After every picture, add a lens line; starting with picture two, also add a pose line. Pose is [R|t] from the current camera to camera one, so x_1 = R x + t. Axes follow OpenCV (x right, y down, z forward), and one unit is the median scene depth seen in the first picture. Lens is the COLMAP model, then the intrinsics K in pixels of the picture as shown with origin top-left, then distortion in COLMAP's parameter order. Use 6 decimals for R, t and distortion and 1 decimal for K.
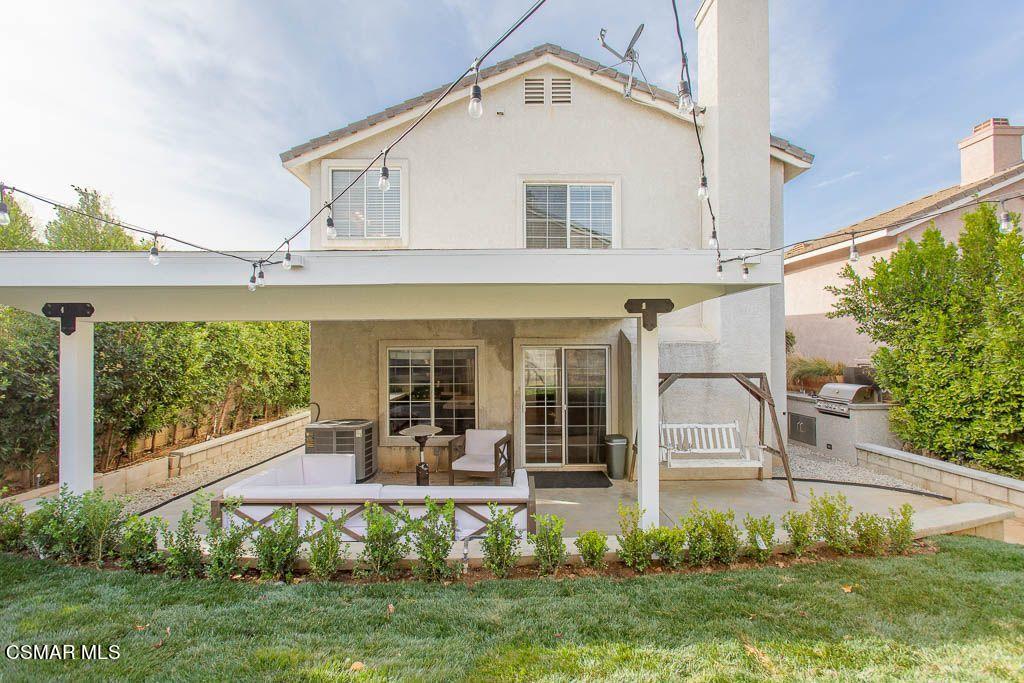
lens RADIAL K [[469.0, 0, 511.6], [0, 469.0, 347.2], [0, 0, 1]] dist [-0.004228, 0.006598]
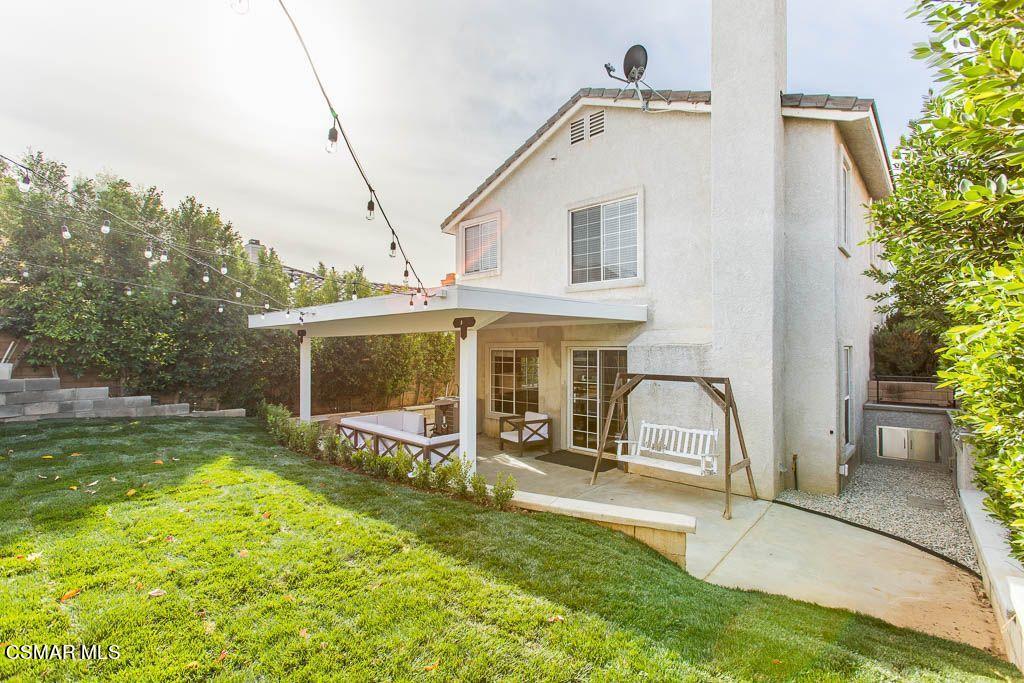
lens RADIAL K [[469.0, 0, 513.2], [0, 469.0, 342.8], [0, 0, 1]] dist [-0.004228, 0.006598]
pose [[0.714924, -0.002689, -0.699197, 0.772870], [0.002934, 0.999995, -0.000846, -0.013202], [0.699196, -0.001447, 0.714928, 0.042352]]
